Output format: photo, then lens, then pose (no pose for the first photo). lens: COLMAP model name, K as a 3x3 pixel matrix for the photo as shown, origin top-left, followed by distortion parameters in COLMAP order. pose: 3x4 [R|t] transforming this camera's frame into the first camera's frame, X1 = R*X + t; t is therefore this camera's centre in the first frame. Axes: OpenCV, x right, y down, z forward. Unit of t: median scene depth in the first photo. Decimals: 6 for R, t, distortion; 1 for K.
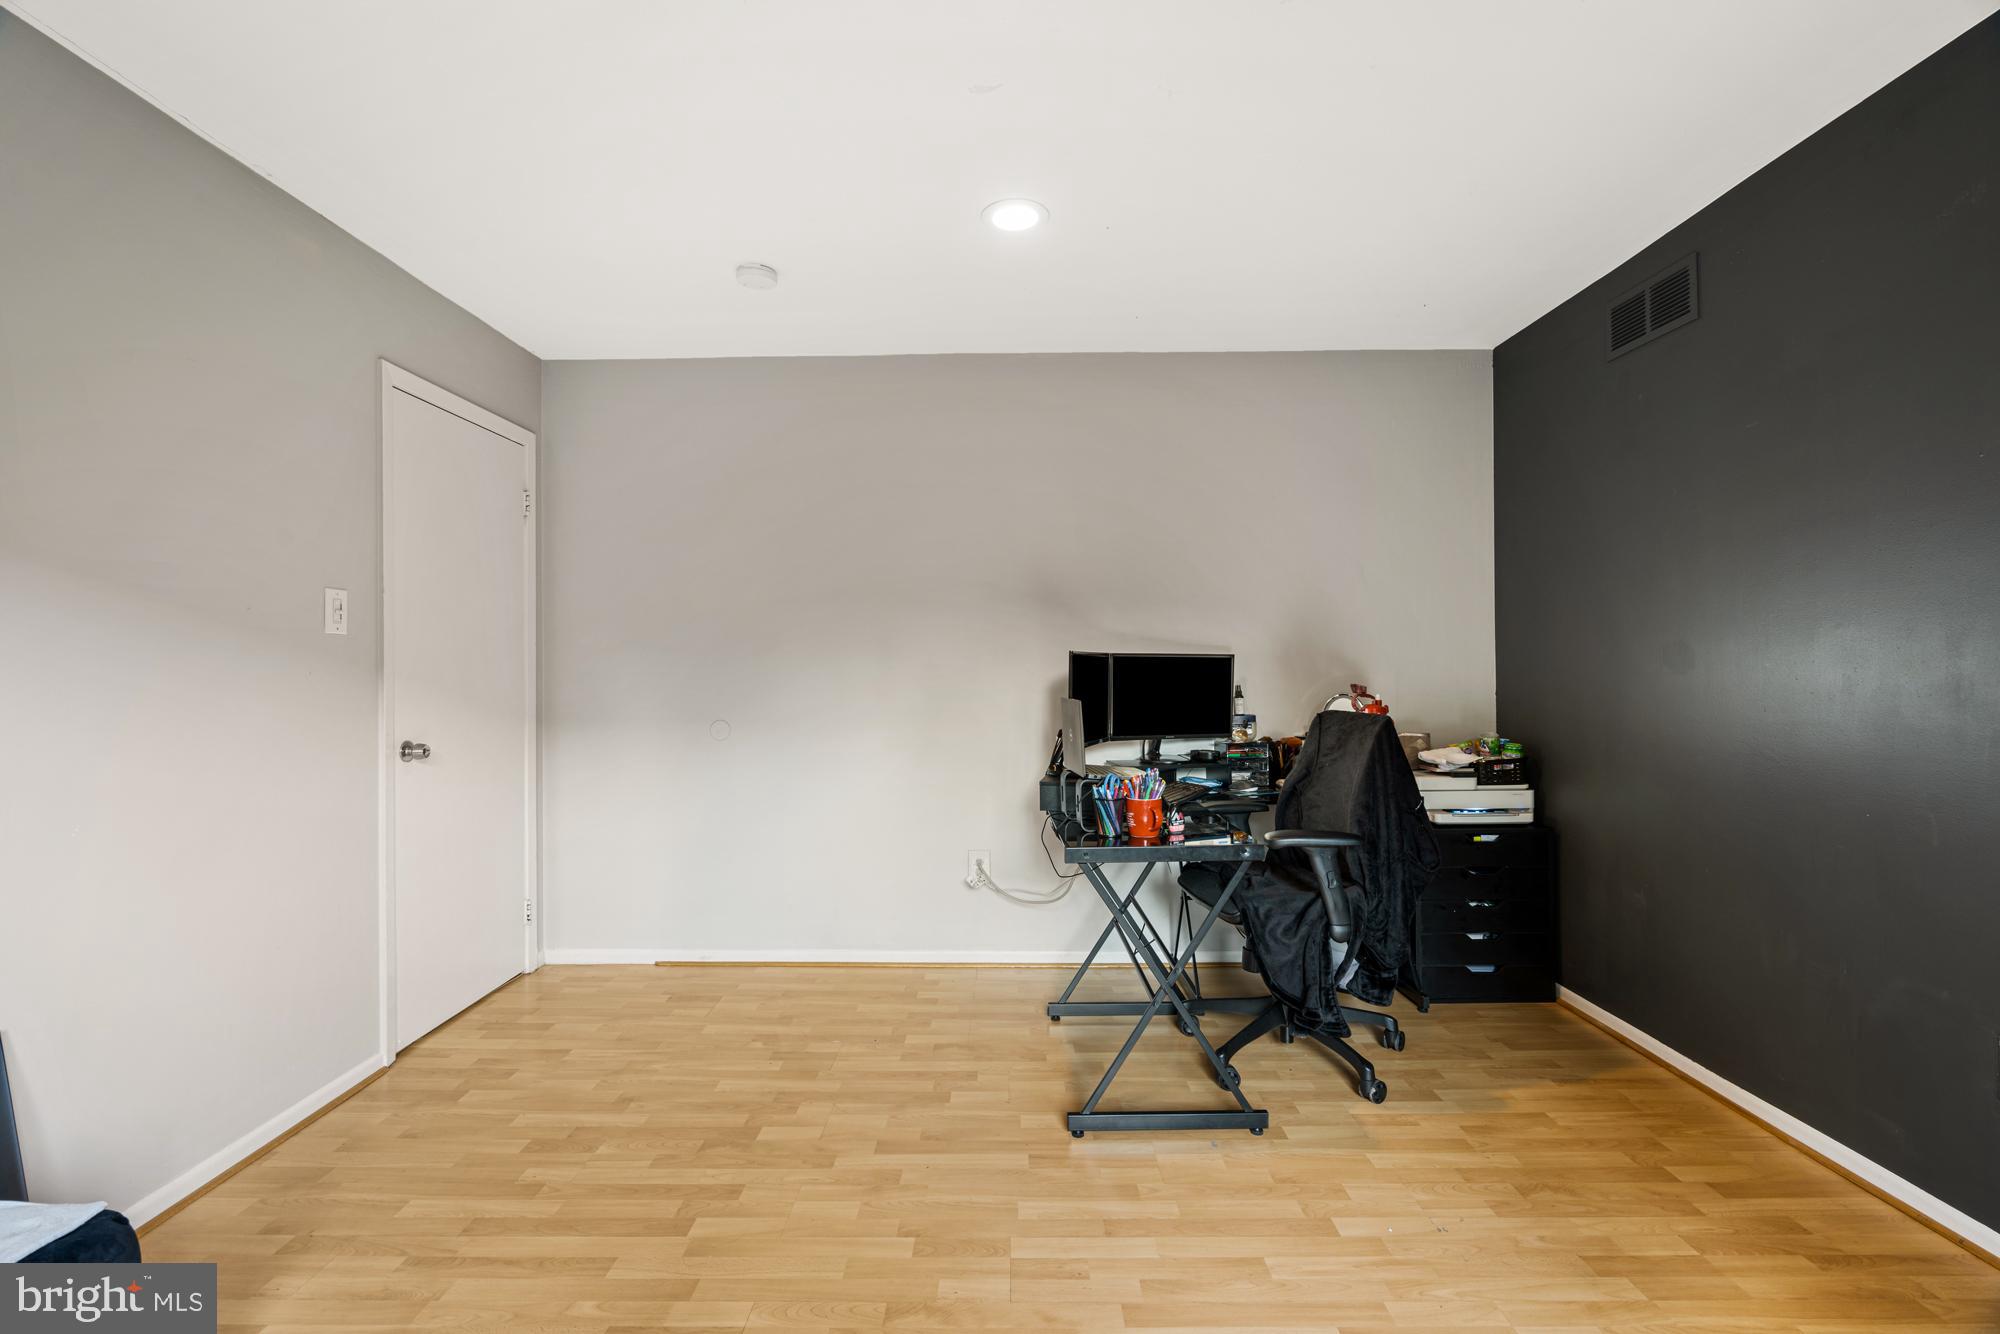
lens RADIAL K [[925.2, 0, 990.6], [0, 925.2, 672.2], [0, 0, 1]] dist [-0.009273, 0.002799]
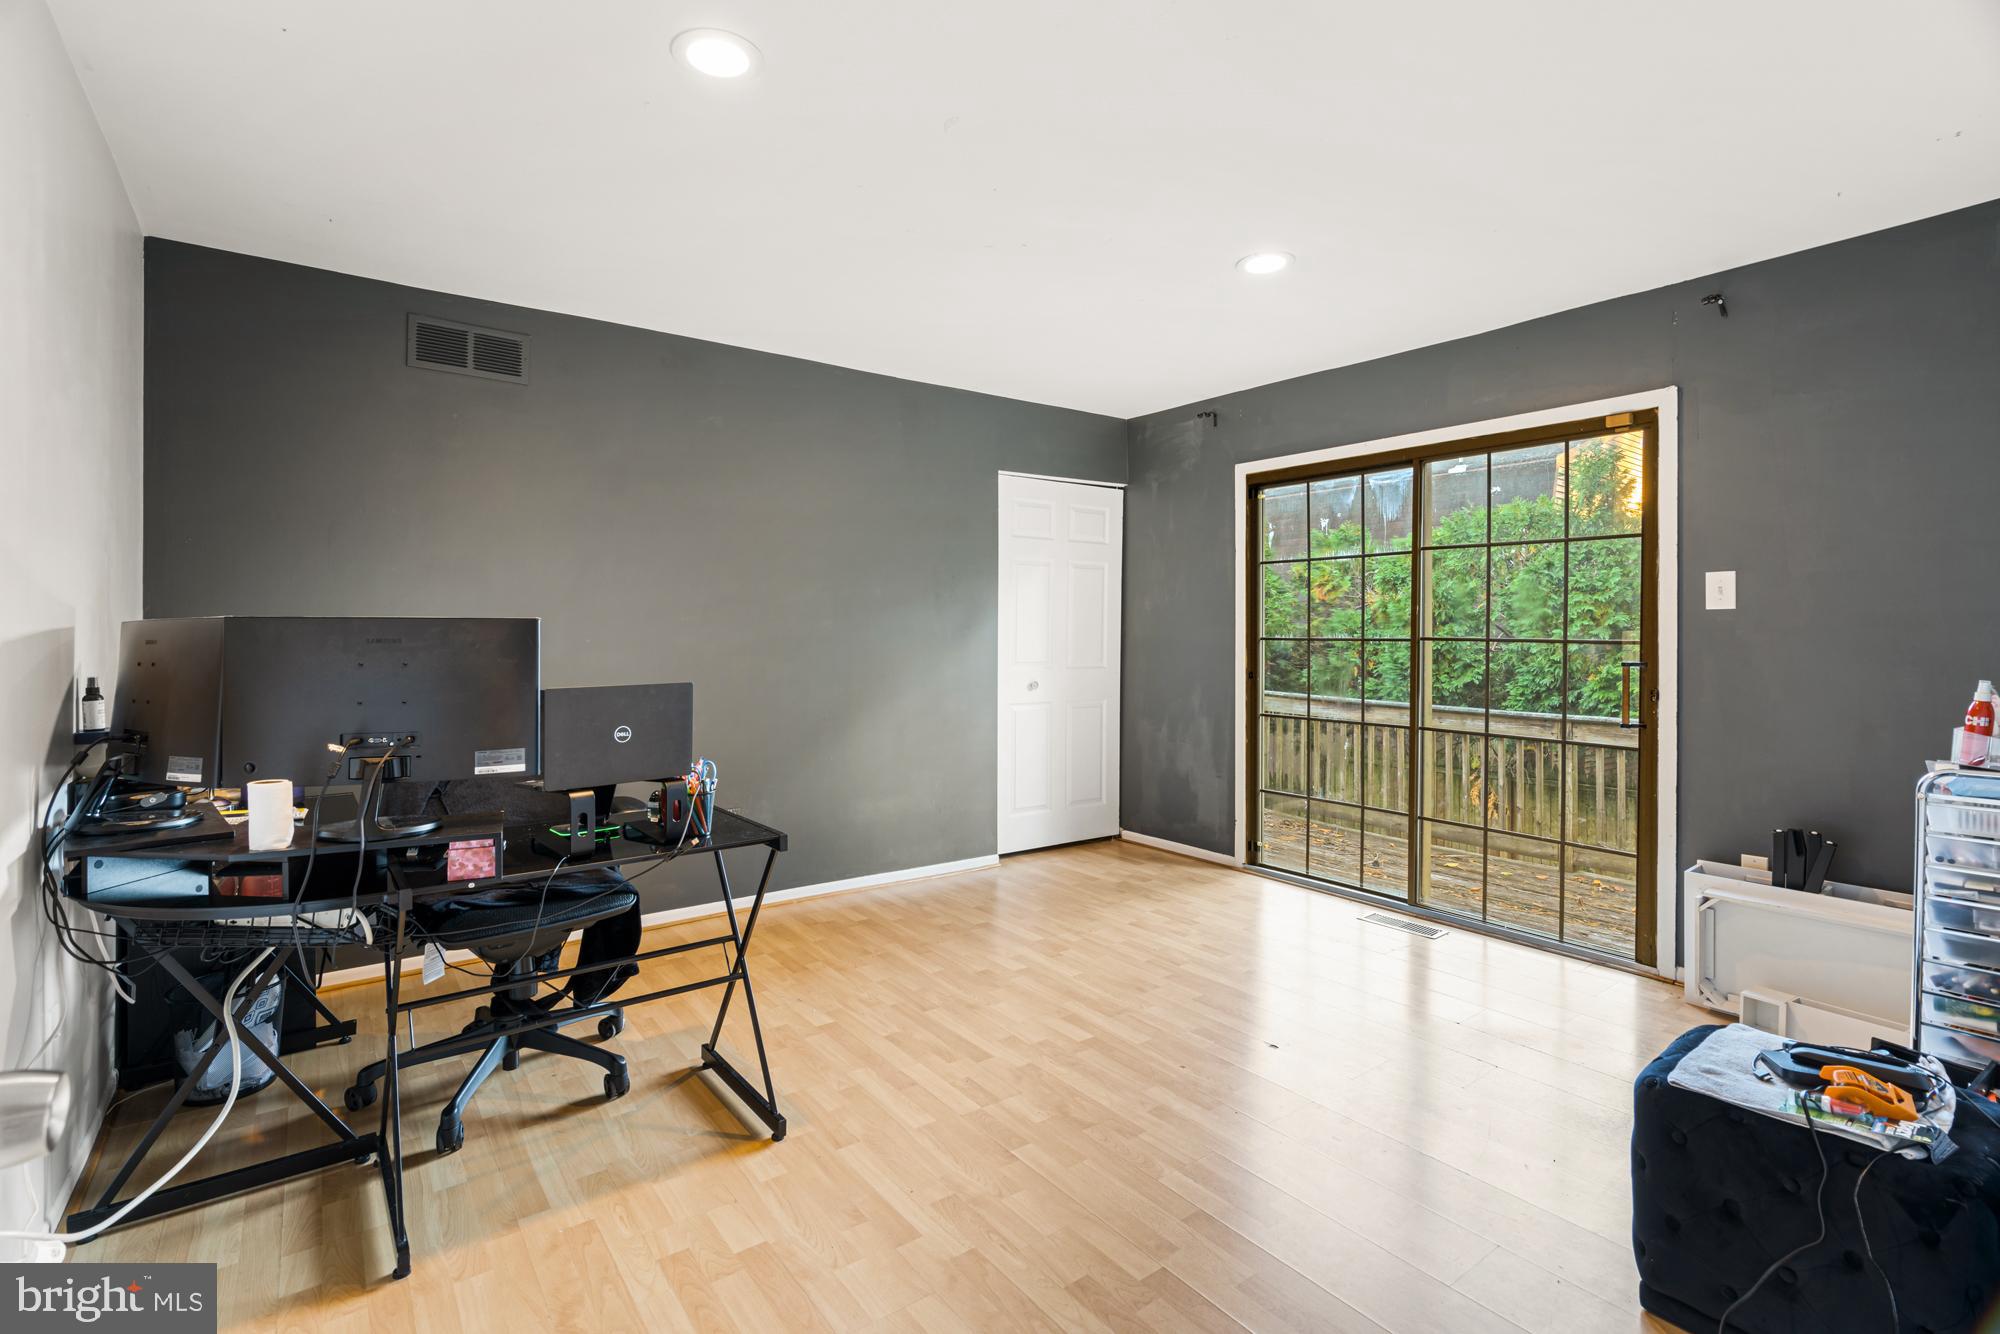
lens RADIAL K [[925.2, 0, 991.1], [0, 925.2, 646.3], [0, 0, 1]] dist [-0.009273, 0.002799]
pose [[-0.622811, -0.006573, 0.782344, -0.791129], [0.002183, 0.999946, 0.010139, -0.012807], [-0.782369, 0.008023, -0.622763, 1.435894]]
